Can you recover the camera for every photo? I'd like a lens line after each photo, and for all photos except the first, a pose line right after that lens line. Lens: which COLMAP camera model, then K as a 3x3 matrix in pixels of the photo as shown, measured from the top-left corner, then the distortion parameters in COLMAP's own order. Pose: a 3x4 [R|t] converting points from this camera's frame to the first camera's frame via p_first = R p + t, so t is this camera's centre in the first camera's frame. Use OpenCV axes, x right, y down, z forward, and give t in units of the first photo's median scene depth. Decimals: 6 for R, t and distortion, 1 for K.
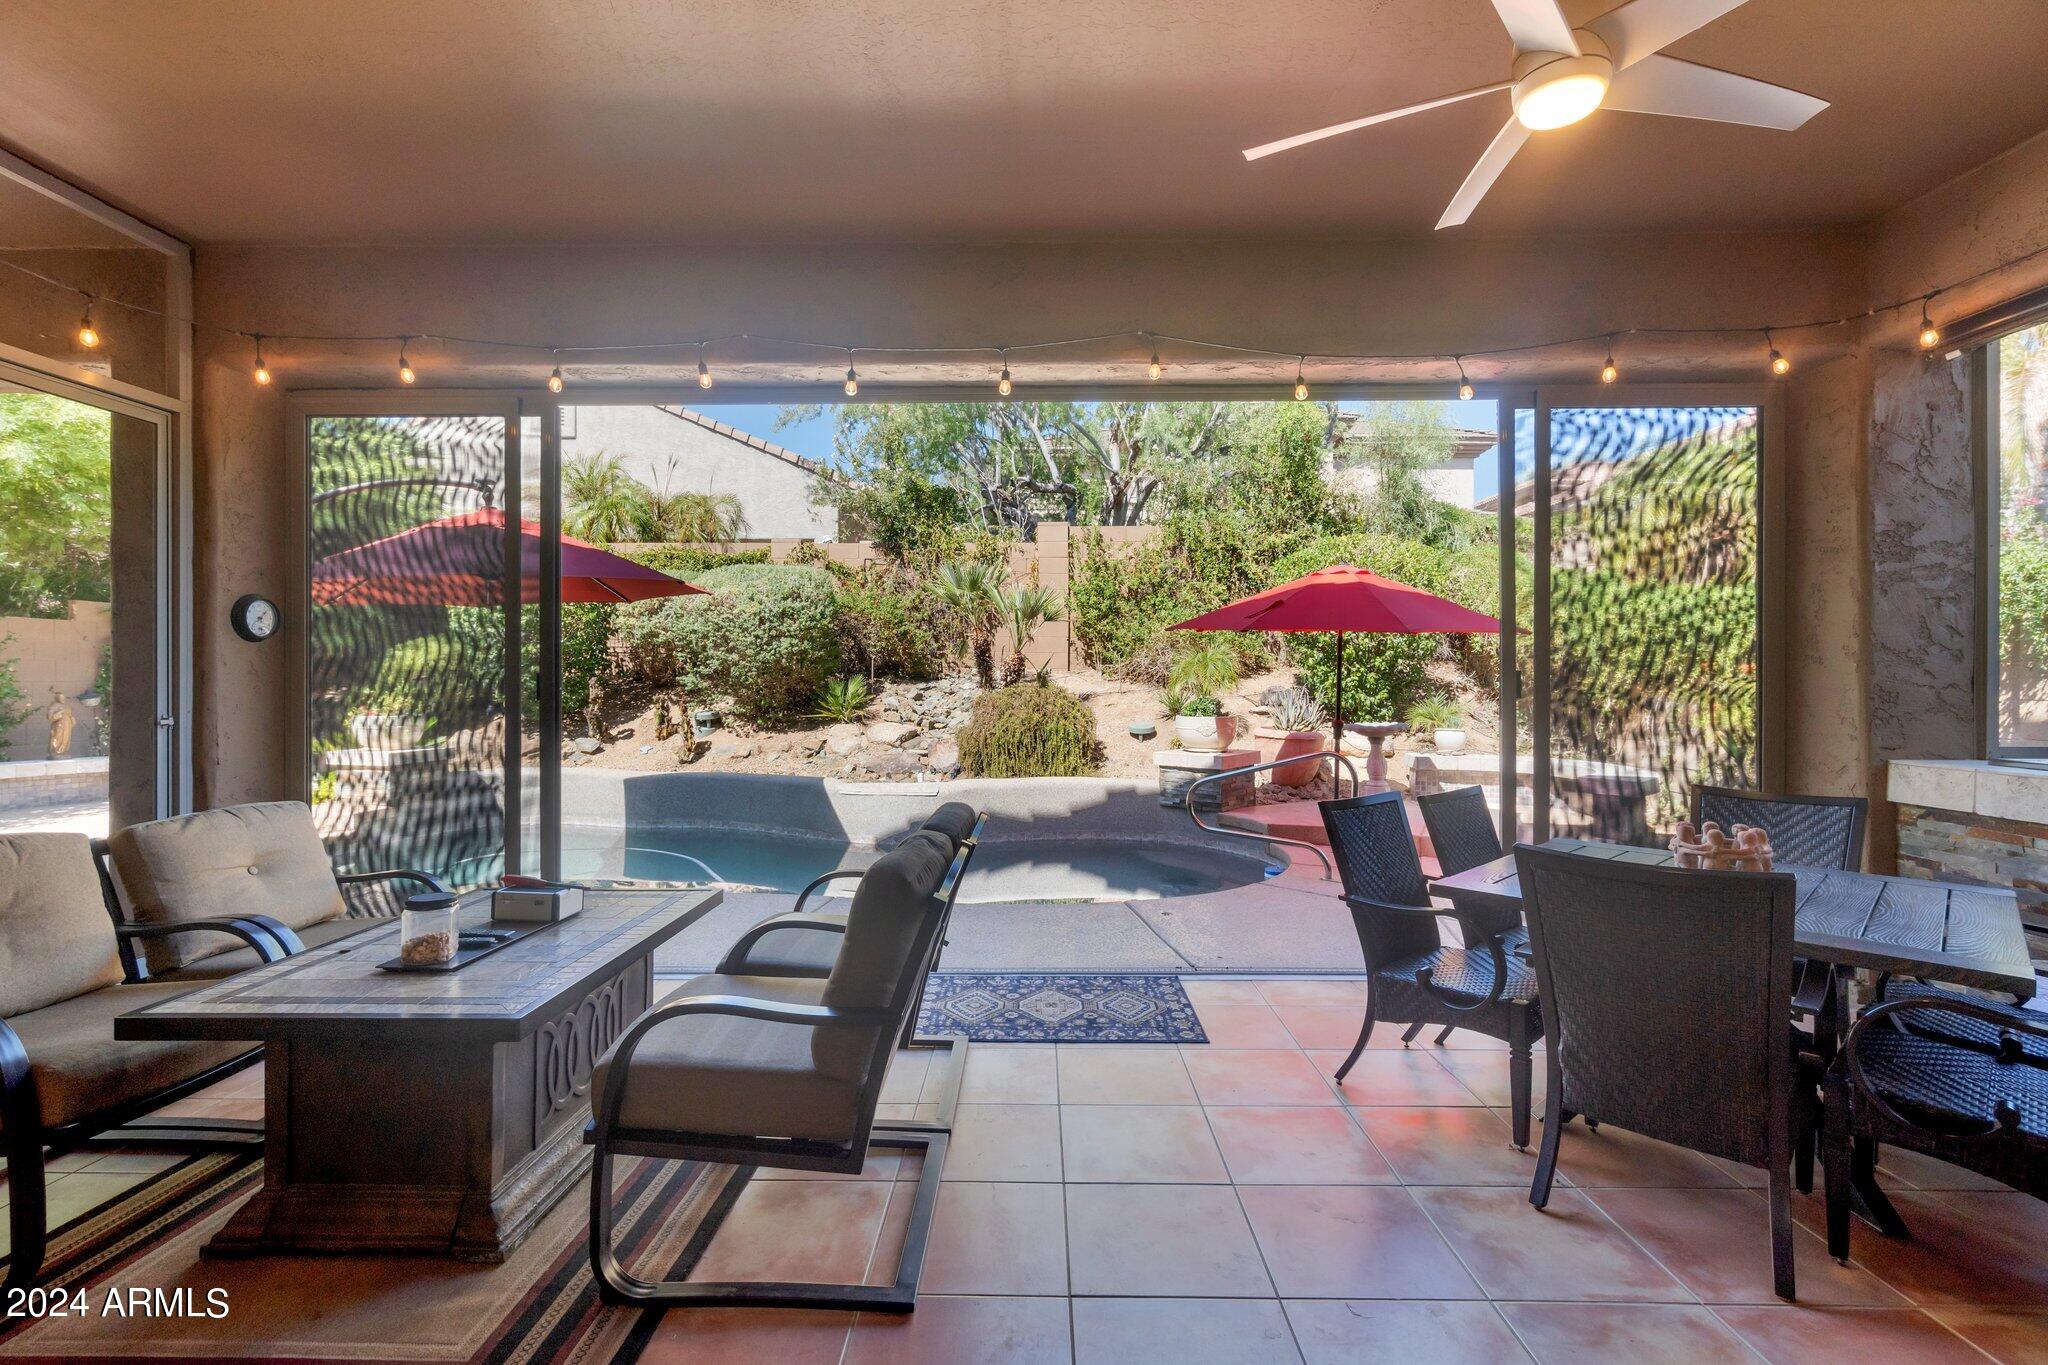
lens RADIAL K [[889.1, 0, 1028.1], [0, 889.1, 676.4], [0, 0, 1]] dist [0.001017, 0.000201]
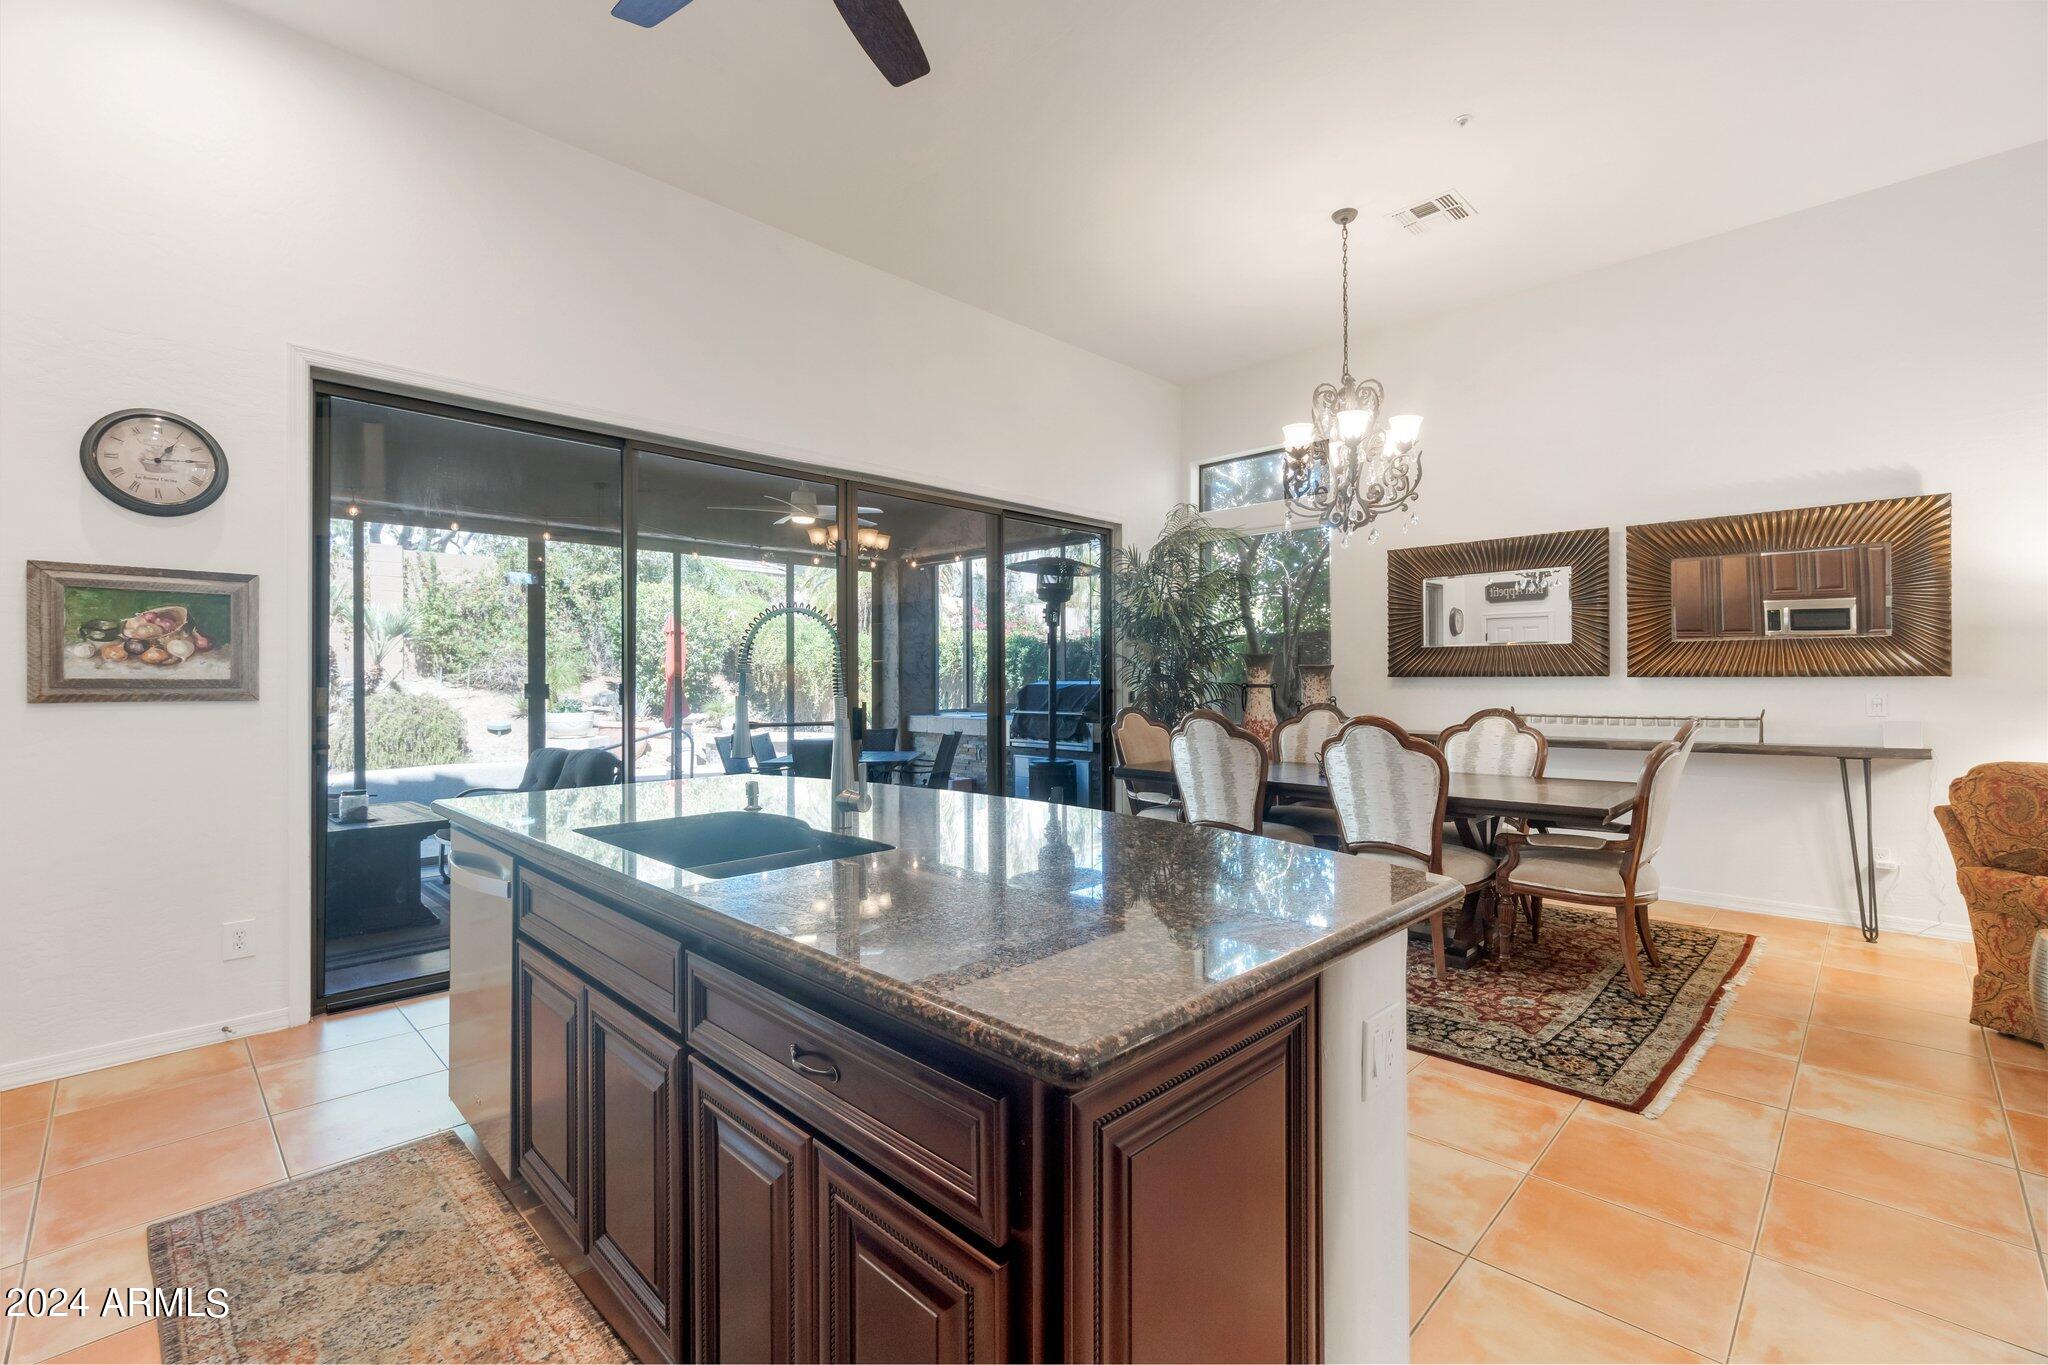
lens RADIAL K [[875.9, 0, 1024.0], [0, 875.9, 682.5], [0, 0, 1]] dist [-0.001418, -0.000316]
pose [[0.689981, -0.004409, 0.723814, -0.255954], [0.003025, 0.999990, 0.003207, -0.004516], [-0.723822, -0.000024, 0.689987, -0.393475]]
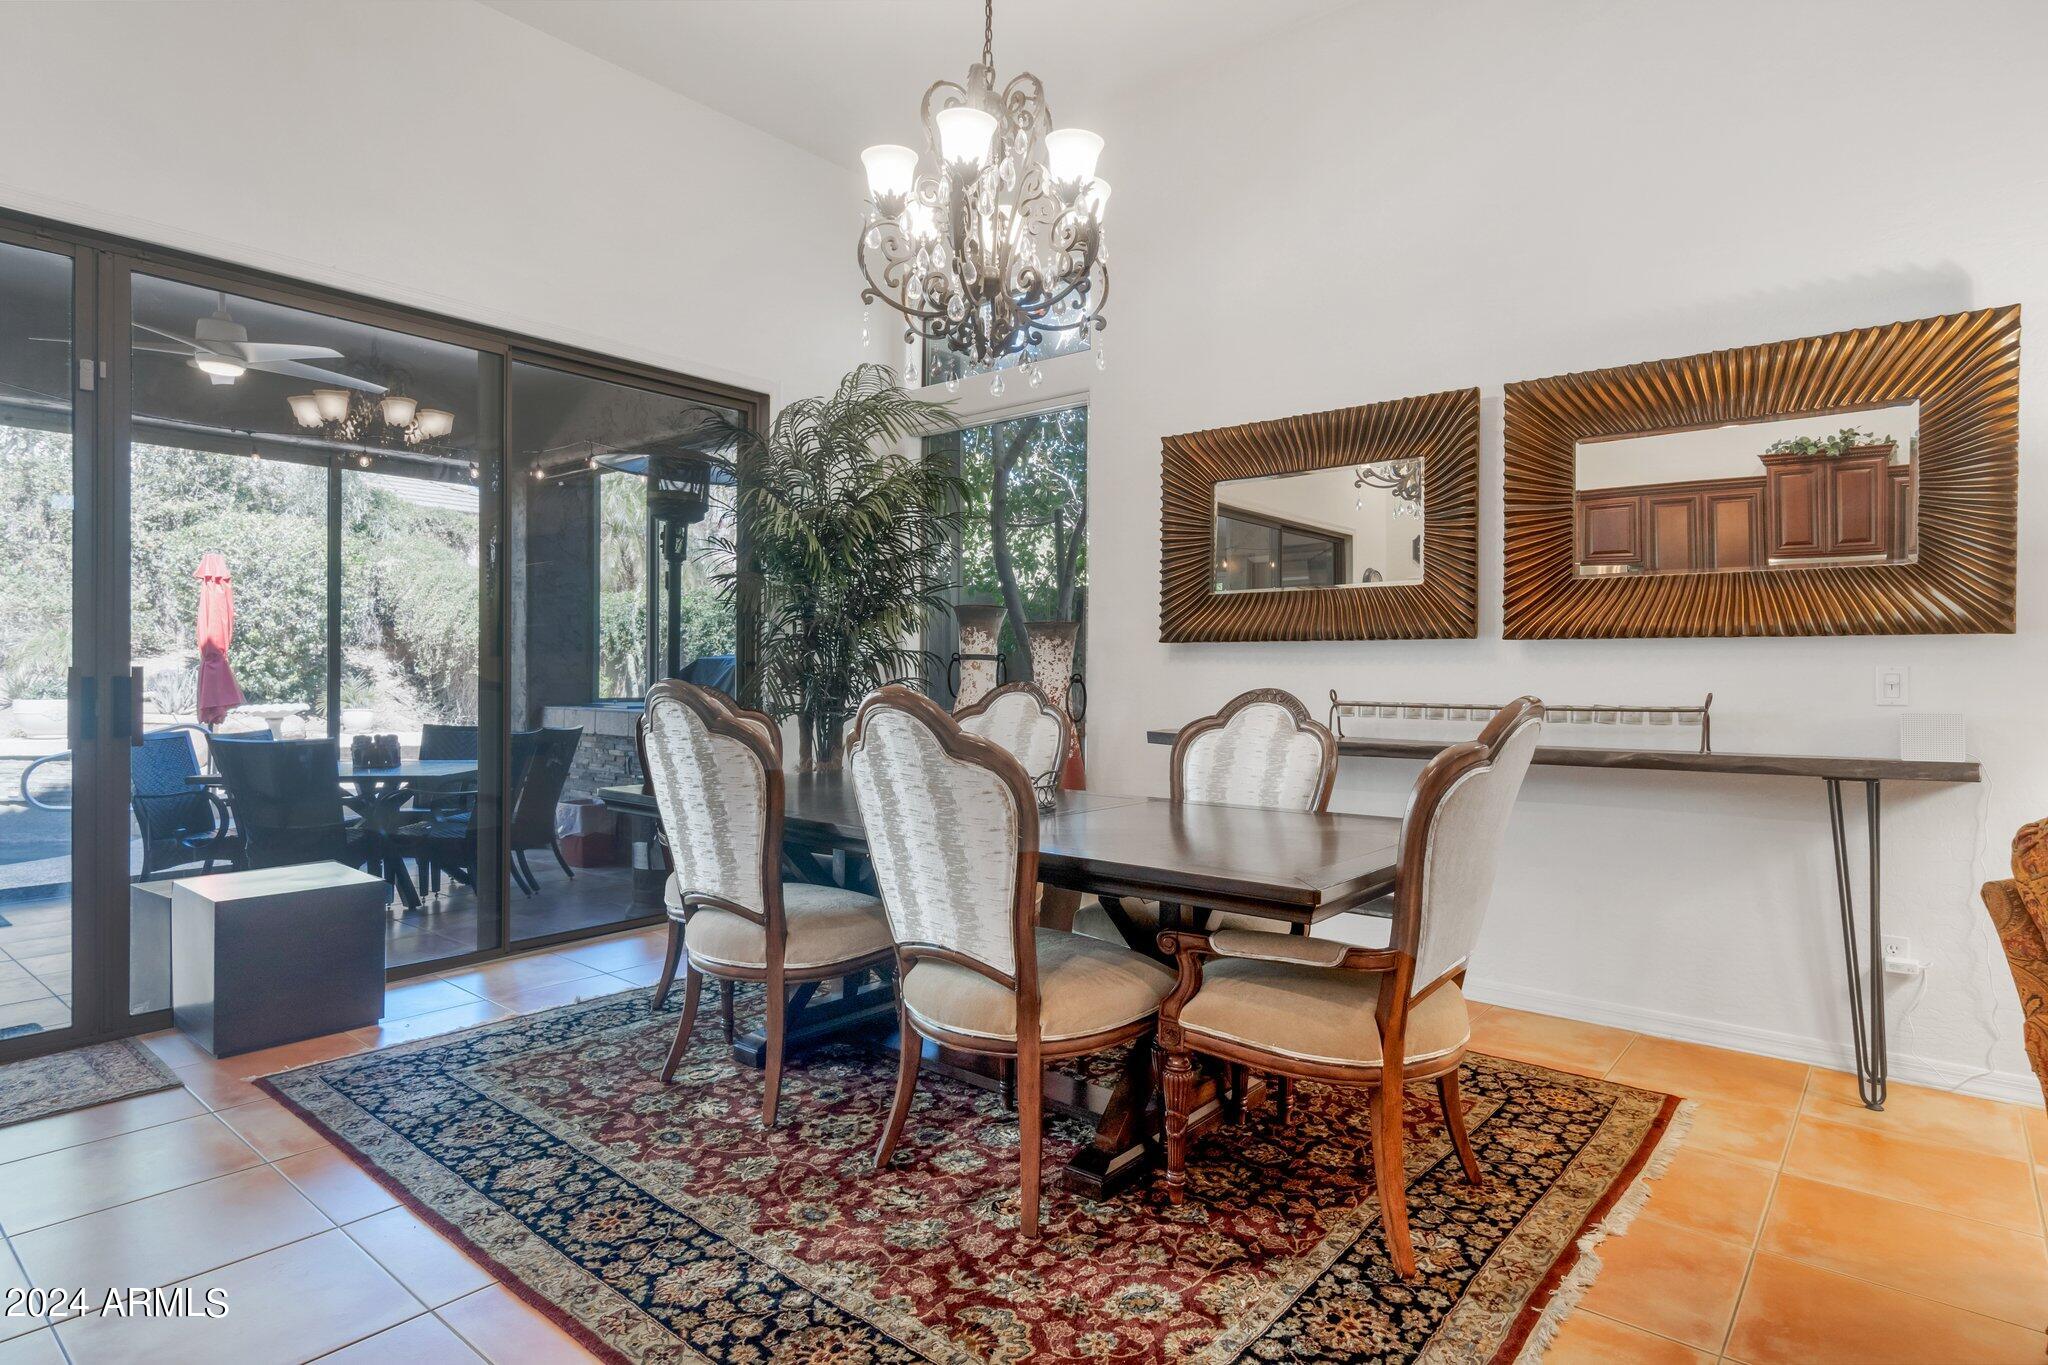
lens RADIAL K [[1088.0, 0, 1013.9], [0, 1088.0, 683.5], [0, 0, 1]] dist [-0.000954, 0.001358]
pose [[0.631601, -0.001406, 0.775292, -0.039975], [-0.008454, 0.999926, 0.008700, 0.008435], [-0.775247, -0.012049, 0.631543, -0.402545]]
